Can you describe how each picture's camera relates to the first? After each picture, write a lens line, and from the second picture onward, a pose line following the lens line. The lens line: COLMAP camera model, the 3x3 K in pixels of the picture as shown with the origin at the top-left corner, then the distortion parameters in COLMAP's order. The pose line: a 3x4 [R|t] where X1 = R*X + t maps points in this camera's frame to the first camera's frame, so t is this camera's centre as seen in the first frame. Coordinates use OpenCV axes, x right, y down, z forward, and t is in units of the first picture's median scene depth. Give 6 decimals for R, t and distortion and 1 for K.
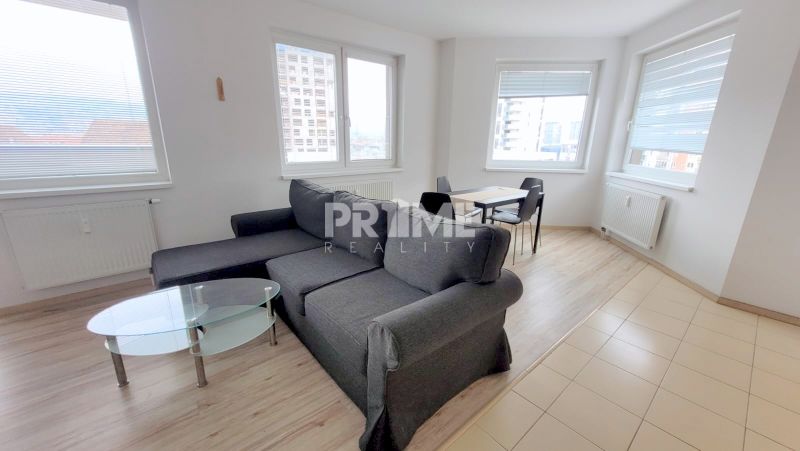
lens RADIAL K [[313.5, 0, 401.3], [0, 313.5, 225.3], [0, 0, 1]] dist [0.009929, -0.001749]
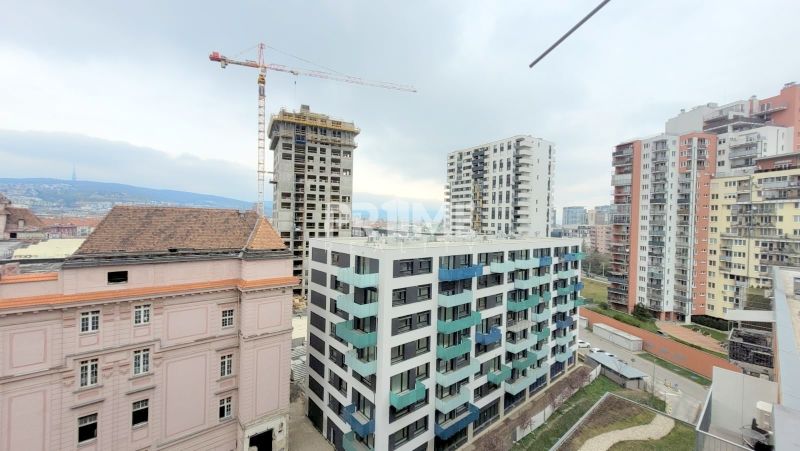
lens RADIAL K [[313.5, 0, 404.6], [0, 313.5, 223.9], [0, 0, 1]] dist [0.009929, -0.001749]
pose [[0.999936, 0.007262, 0.008622, -1.091390], [-0.004784, 0.965938, -0.258729, -0.379504], [-0.010207, 0.258671, 0.965911, 0.906938]]
